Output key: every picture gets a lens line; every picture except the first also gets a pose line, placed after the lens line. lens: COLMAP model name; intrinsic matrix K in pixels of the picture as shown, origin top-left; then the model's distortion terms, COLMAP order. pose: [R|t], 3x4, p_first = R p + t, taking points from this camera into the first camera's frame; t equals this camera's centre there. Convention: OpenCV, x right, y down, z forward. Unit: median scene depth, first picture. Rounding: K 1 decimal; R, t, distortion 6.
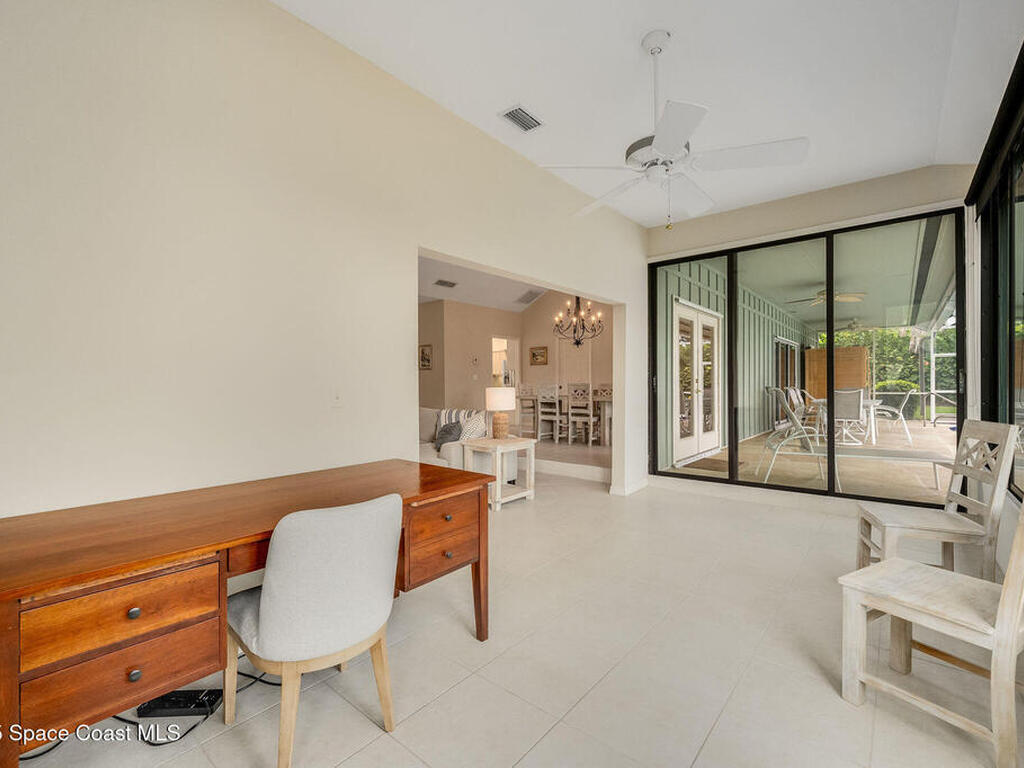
lens RADIAL K [[469.7, 0, 511.7], [0, 469.7, 392.6], [0, 0, 1]] dist [0.000802, 0.000406]
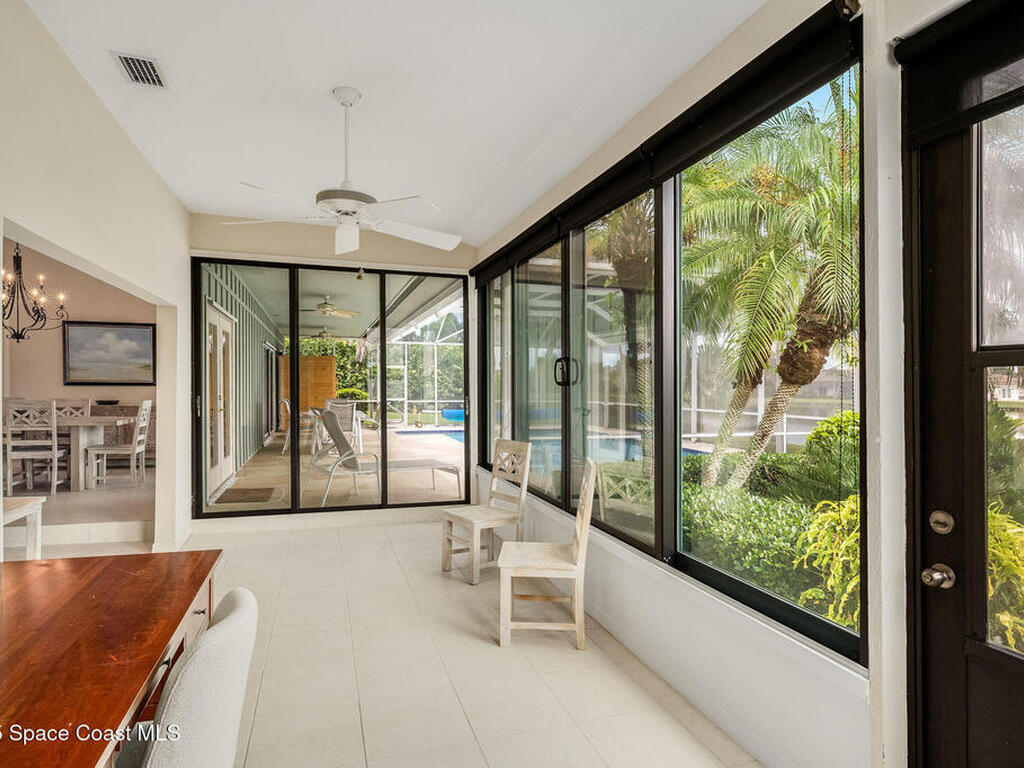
lens RADIAL K [[580.2, 0, 512.0], [0, 580.2, 384.0], [0, 0, 1]] dist [-0.001473, -0.000888]
pose [[0.533414, 0.015051, 0.845720, -0.257146], [-0.000048, 0.999842, -0.017764, -0.039100], [-0.845854, 0.009435, 0.533330, 0.007950]]
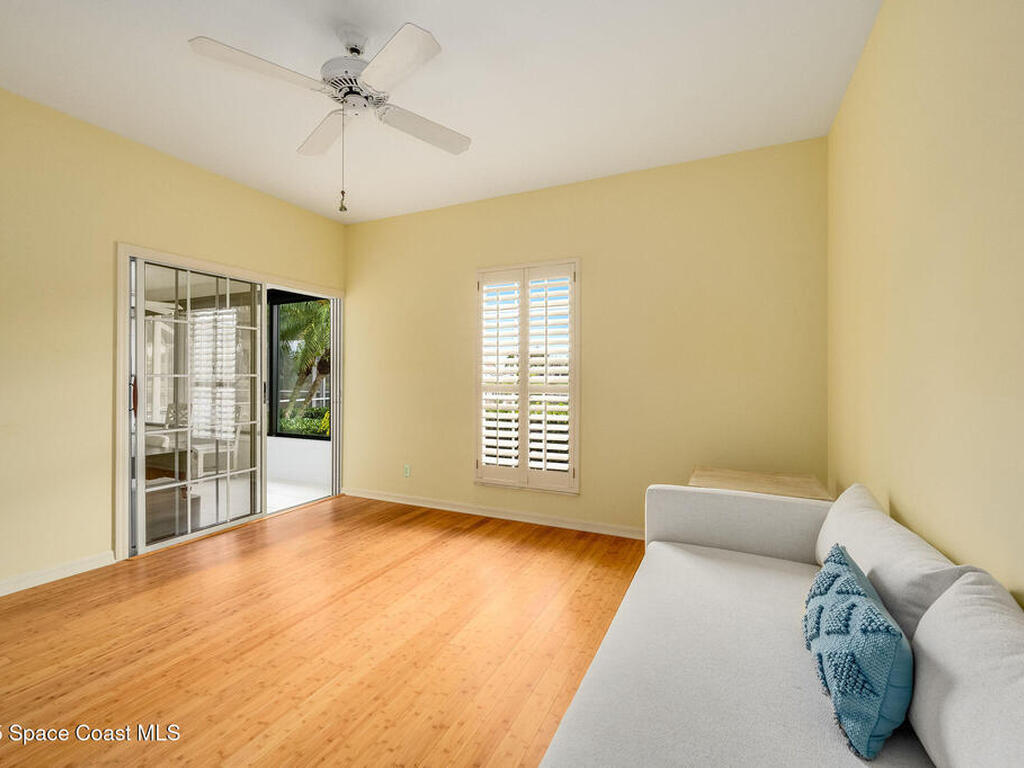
lens RADIAL K [[456.0, 0, 514.7], [0, 456.0, 379.6], [0, 0, 1]] dist [0.002642, 0.000176]
pose [[-0.245159, 0.001203, 0.969482, -1.079134], [0.007234, 0.999974, 0.000589, -0.029907], [-0.969456, 0.007158, -0.245161, -0.153601]]
